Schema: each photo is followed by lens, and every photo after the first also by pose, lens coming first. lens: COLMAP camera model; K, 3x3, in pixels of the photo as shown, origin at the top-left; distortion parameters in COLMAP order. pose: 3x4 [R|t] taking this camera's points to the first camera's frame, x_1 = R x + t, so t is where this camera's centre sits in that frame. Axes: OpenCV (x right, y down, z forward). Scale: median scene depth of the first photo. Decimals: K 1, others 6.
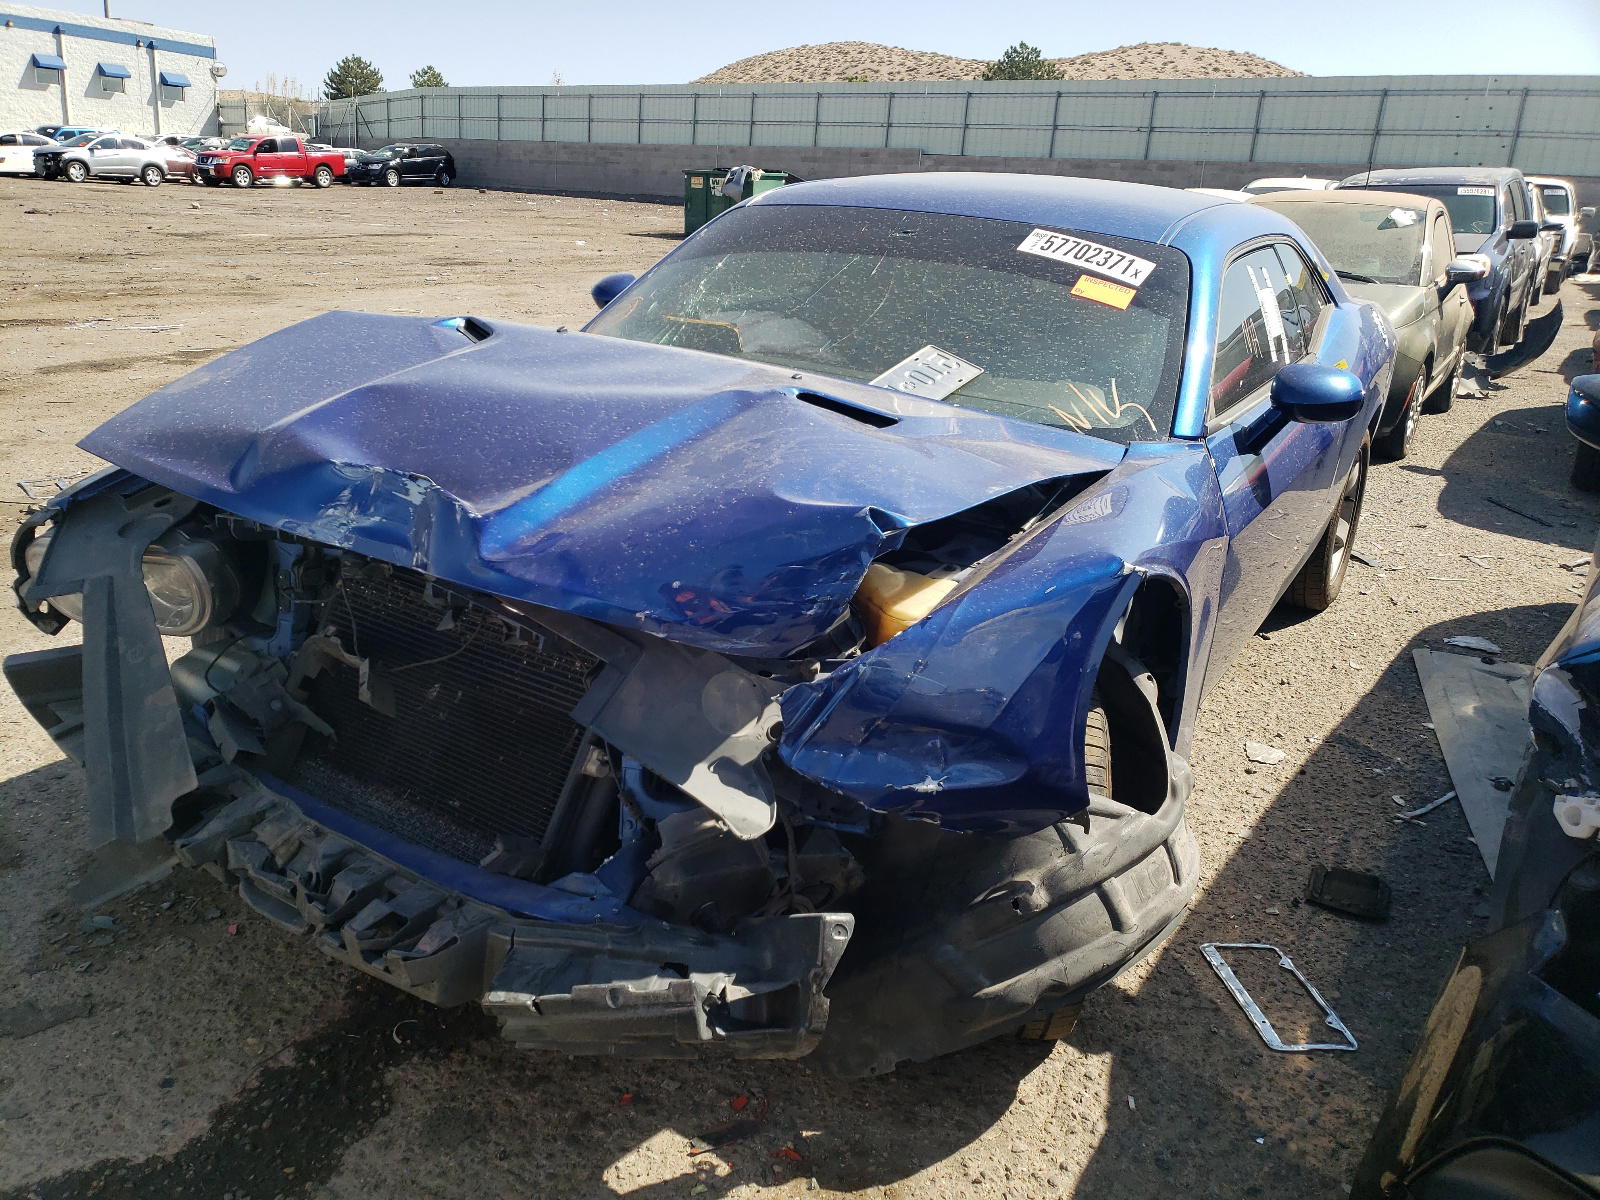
lens RADIAL K [[1226.4, 0, 796.4], [0, 1226.4, 627.3], [0, 0, 1]] dist [0.018342, -0.015222]
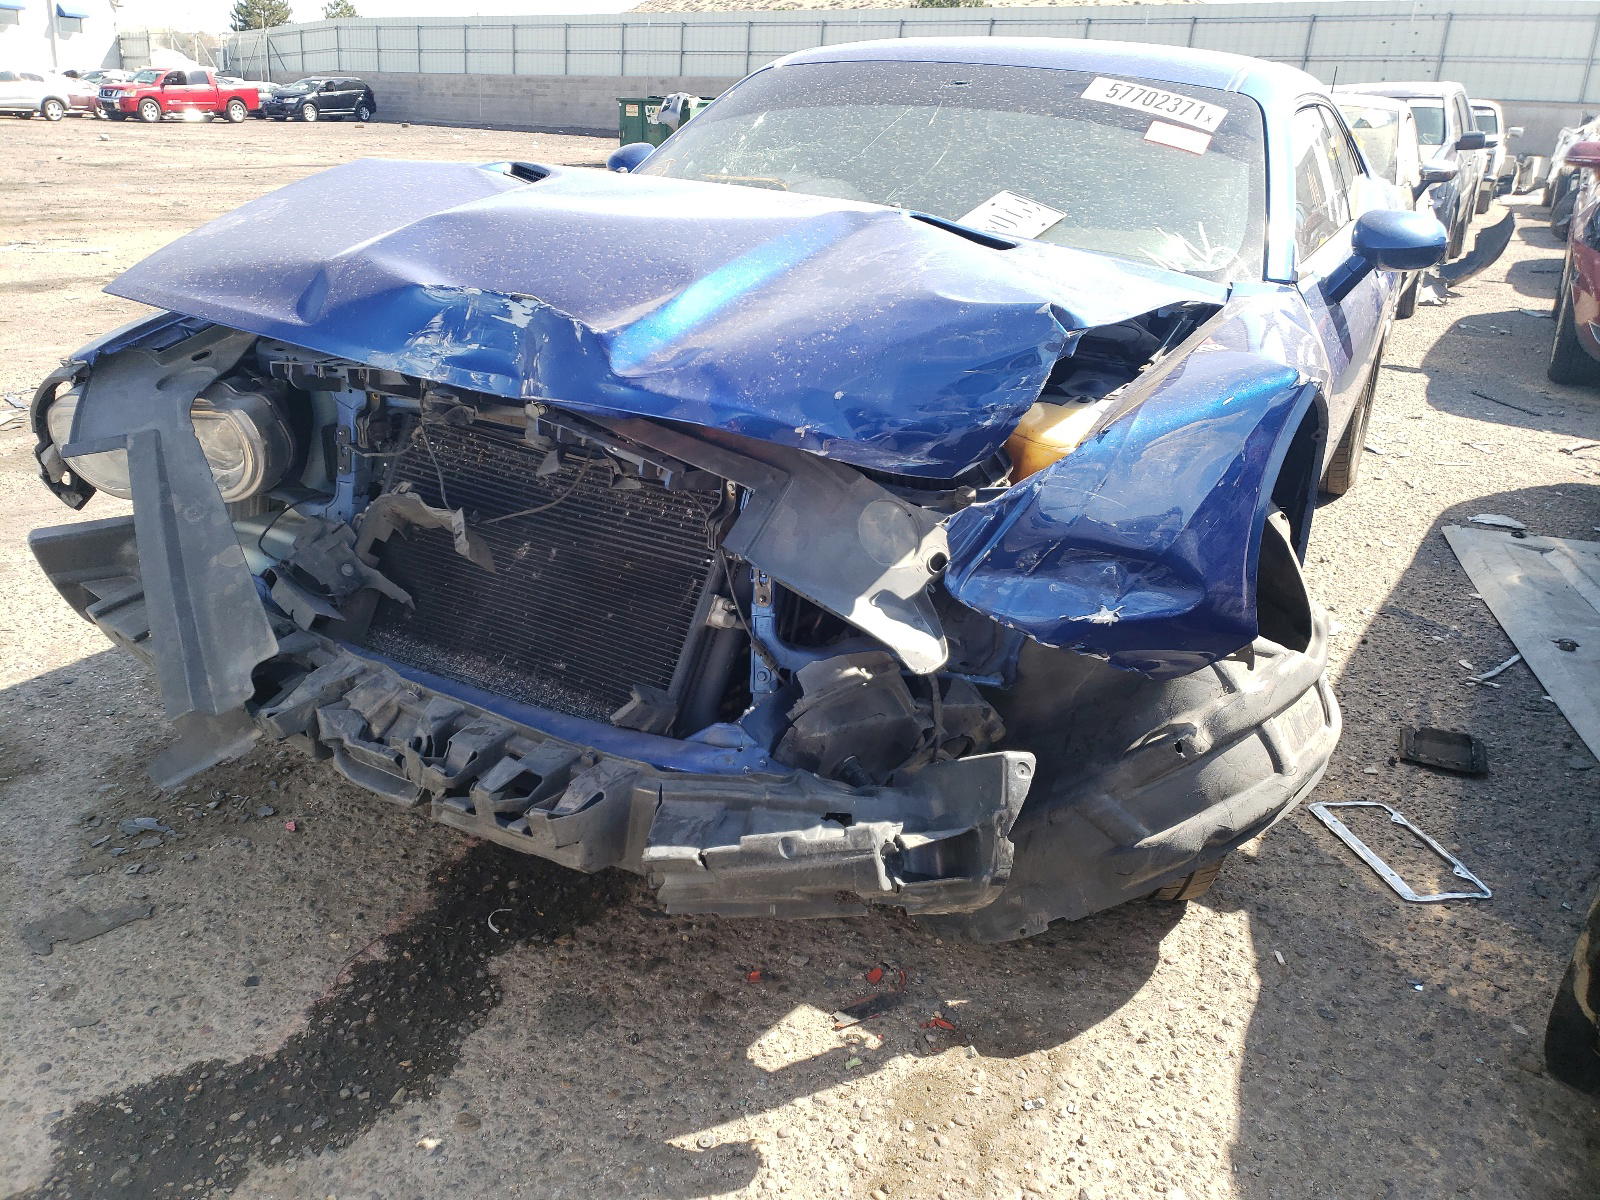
lens RADIAL K [[1226.4, 0, 813.1], [0, 1226.4, 599.1], [0, 0, 1]] dist [0.018342, -0.015222]
pose [[0.997873, -0.028712, 0.058529, -0.134229], [0.027086, 0.999230, 0.028388, 0.068827], [-0.059299, -0.026743, 0.997882, 0.071750]]
